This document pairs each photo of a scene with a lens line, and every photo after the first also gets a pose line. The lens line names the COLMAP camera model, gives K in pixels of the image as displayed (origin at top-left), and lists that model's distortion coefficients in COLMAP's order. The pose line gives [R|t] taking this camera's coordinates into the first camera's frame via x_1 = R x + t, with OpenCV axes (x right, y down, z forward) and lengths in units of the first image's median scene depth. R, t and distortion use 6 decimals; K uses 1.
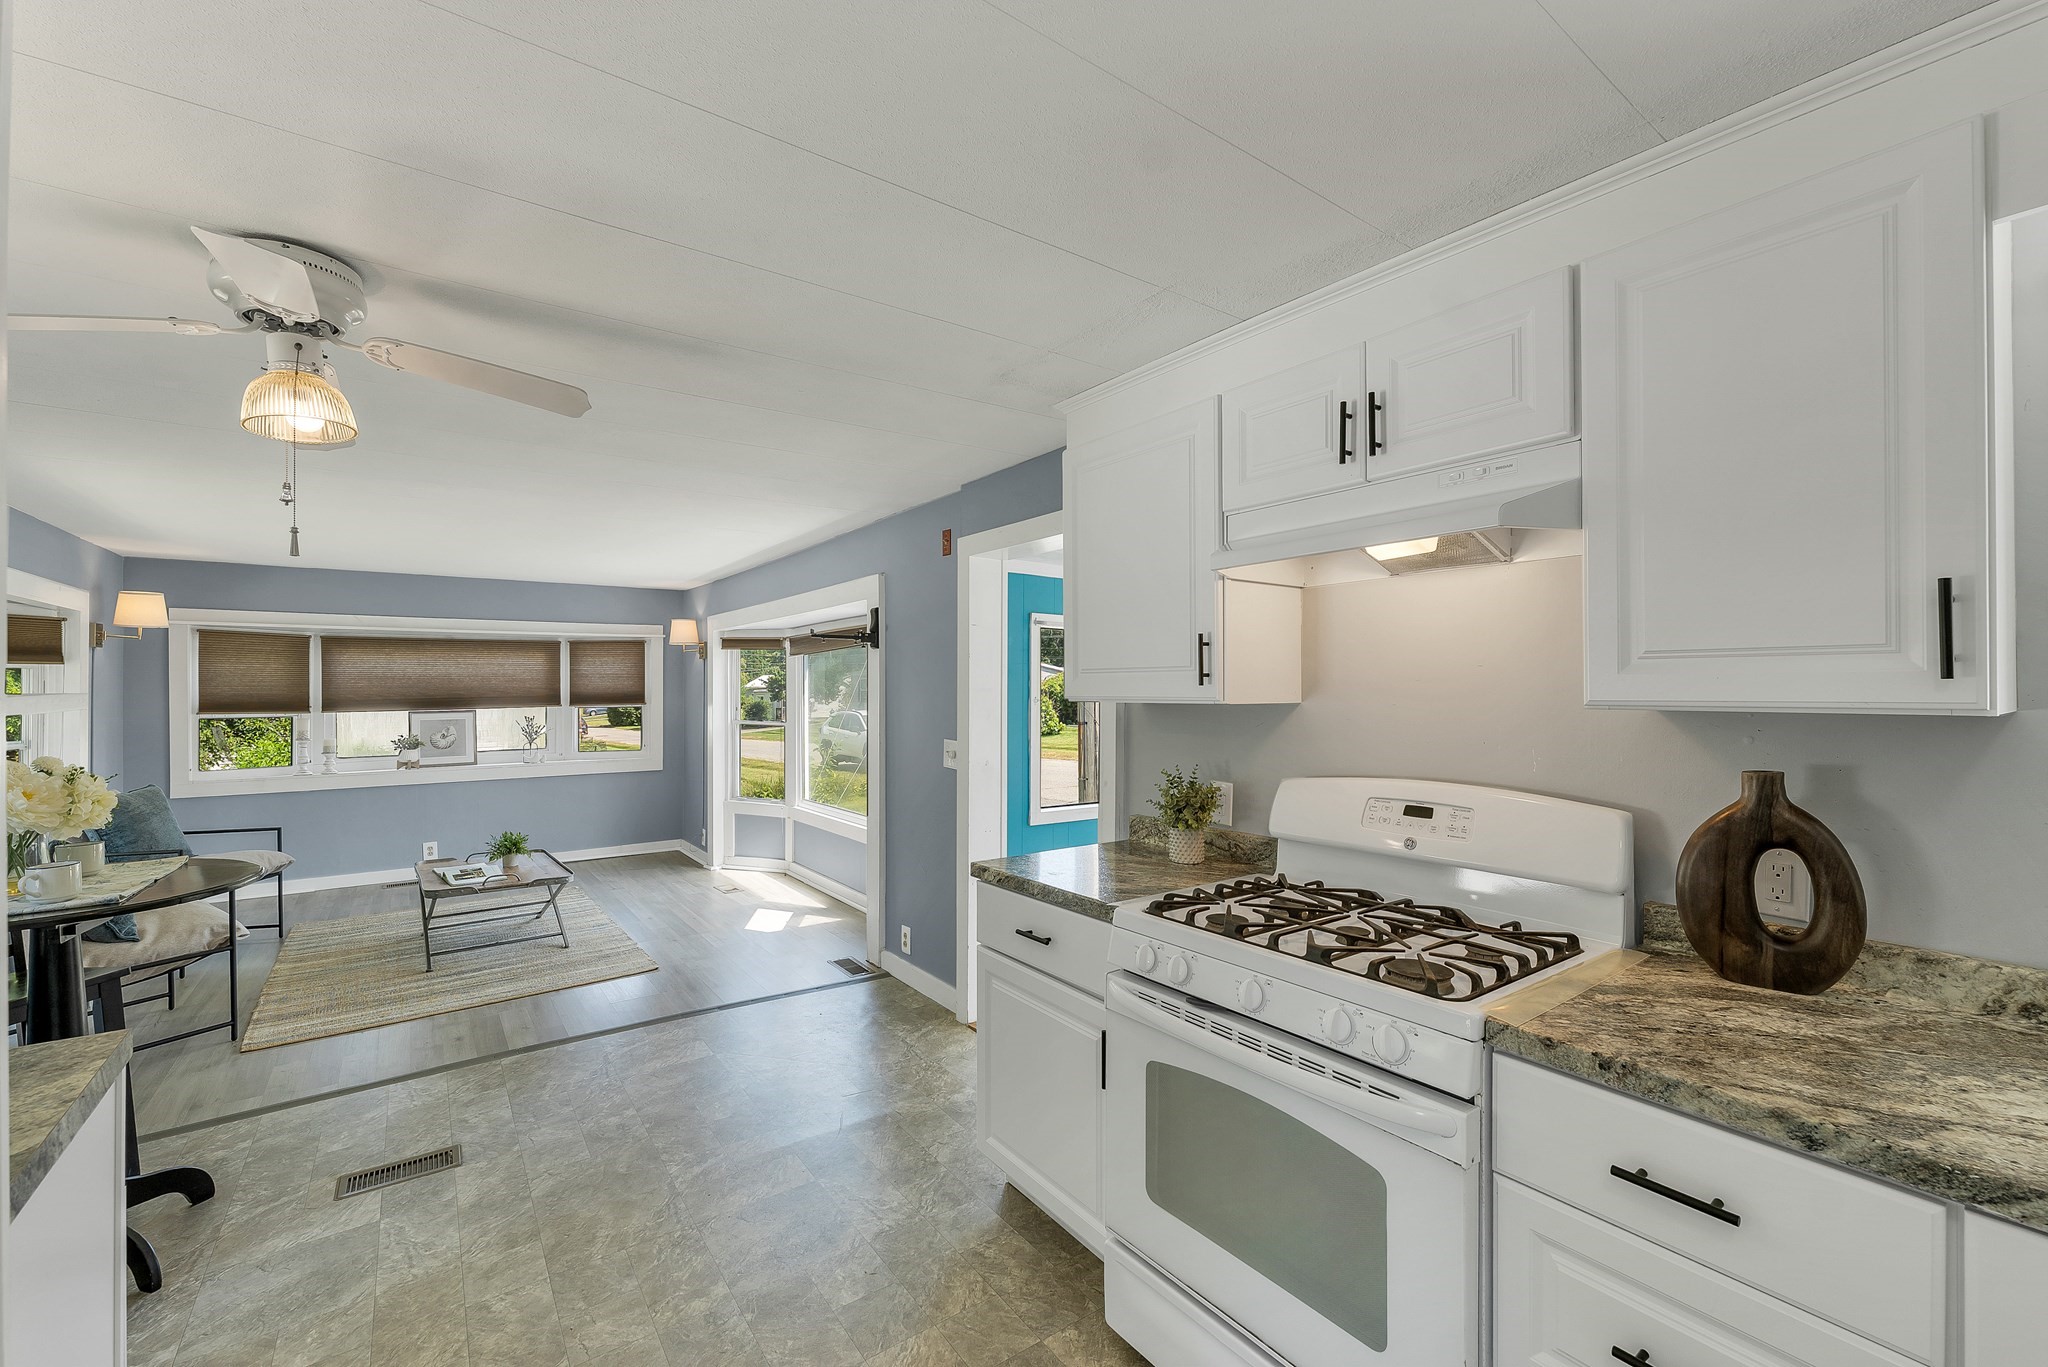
lens RADIAL K [[843.6, 0, 1021.9], [0, 843.6, 685.2], [0, 0, 1]] dist [-0.000611, 0.000214]
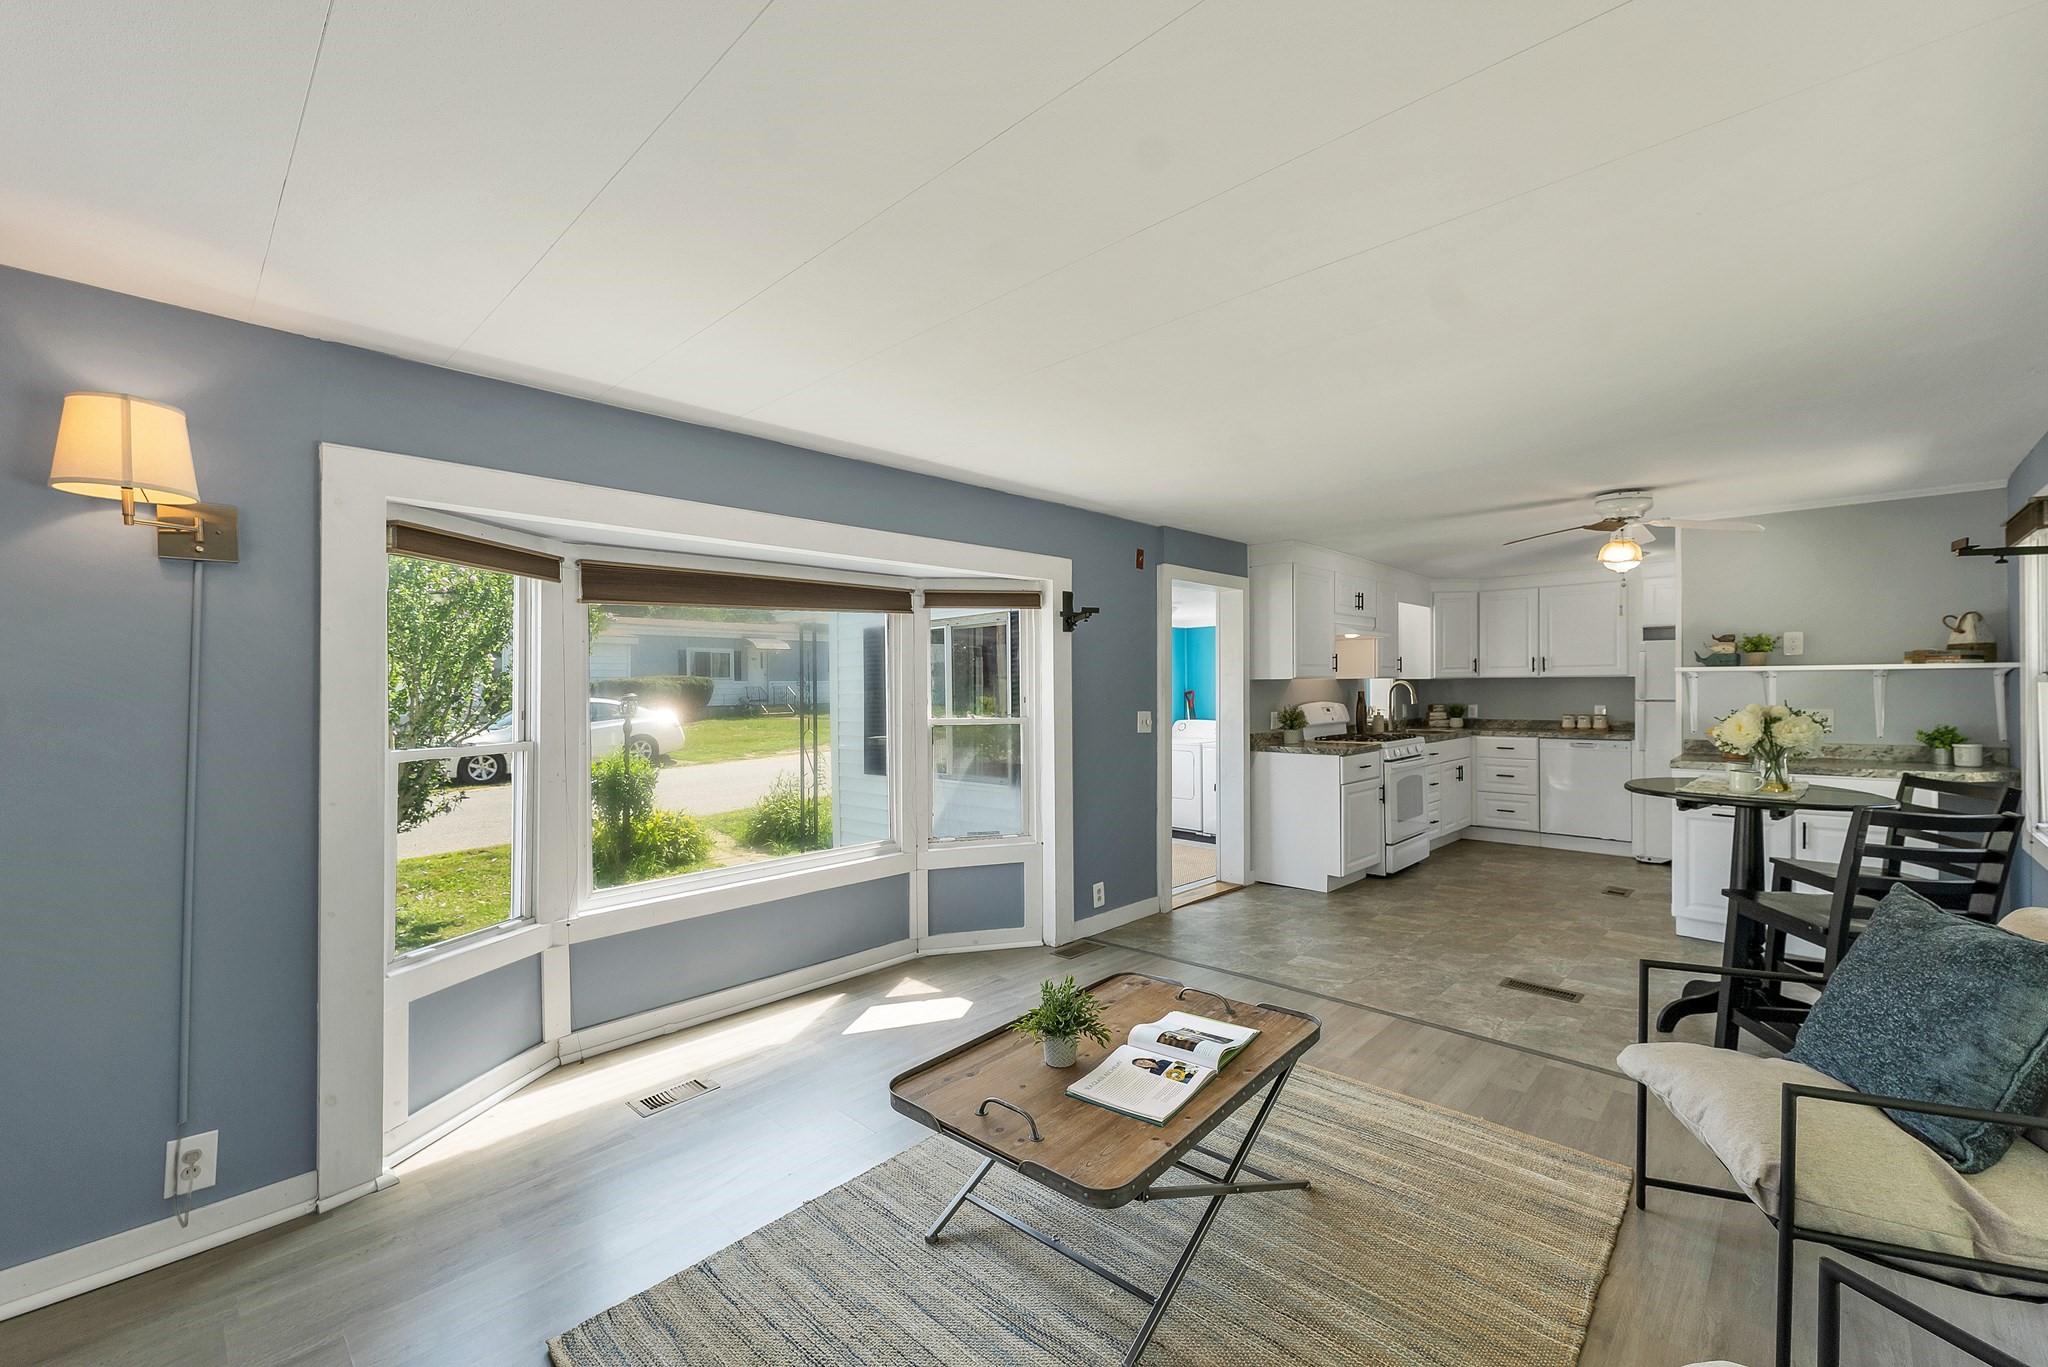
lens RADIAL K [[837.6, 0, 1017.7], [0, 837.6, 697.3], [0, 0, 1]] dist [-0.000743, -0.000526]
pose [[-0.173434, -0.010214, 0.984793, -1.160546], [0.004629, 0.999927, 0.011187, 0.023927], [-0.984835, 0.006498, -0.173374, 1.239063]]
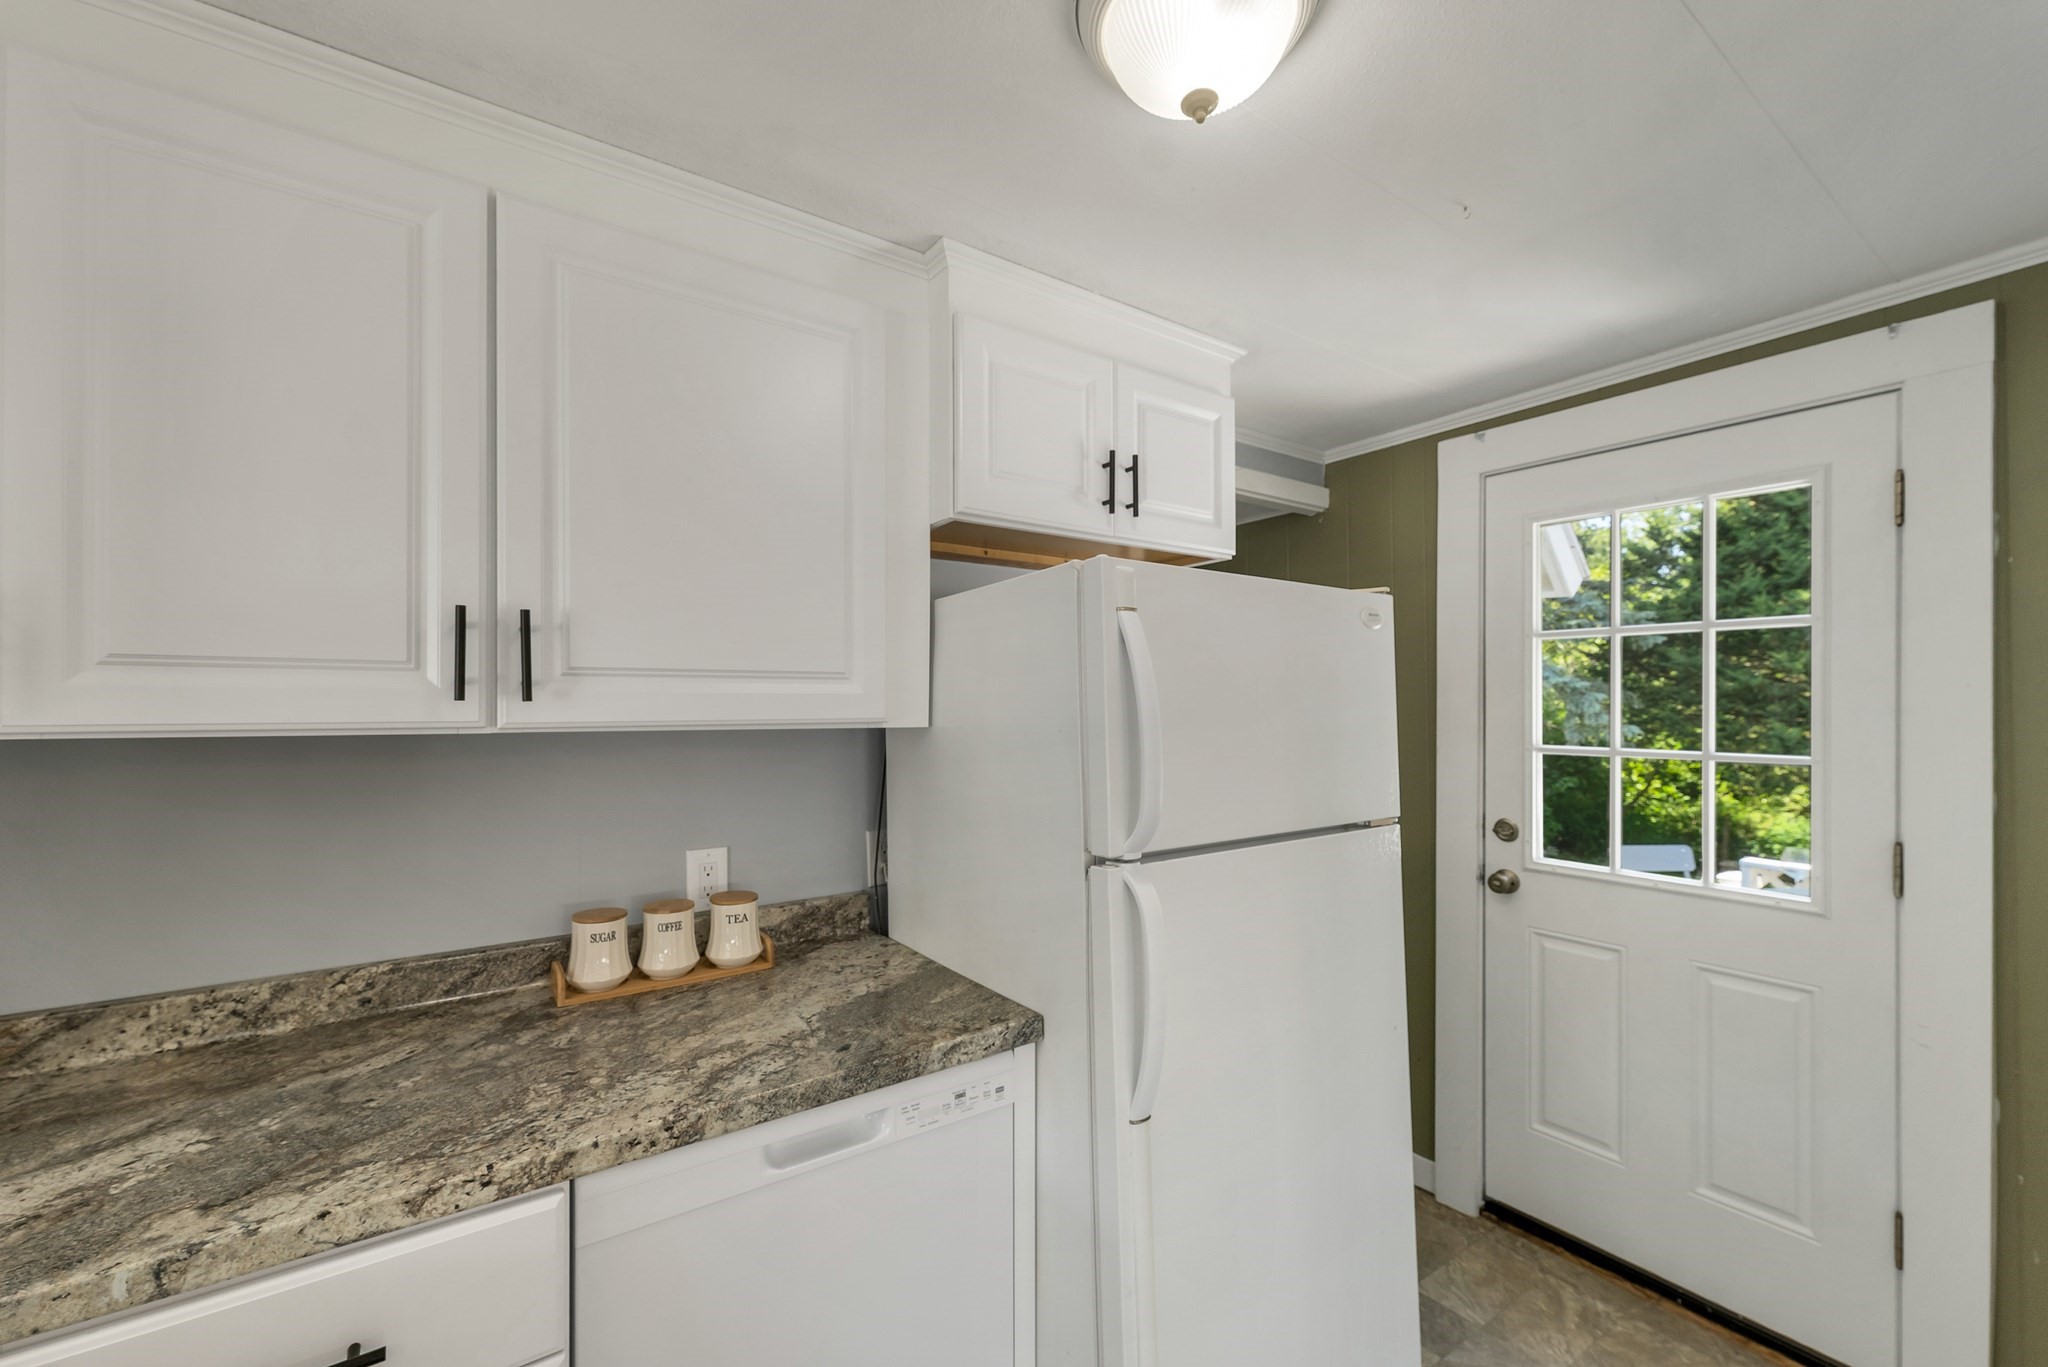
lens RADIAL K [[843.5, 0, 1027.5], [0, 843.5, 700.0], [0, 0, 1]] dist [-0.000128, 0.000232]
pose [[-0.999963, -0.000933, 0.008513, 0.114739], [-0.000984, 0.999981, -0.006043, -0.001866], [-0.008507, -0.006051, -0.999946, 0.209230]]
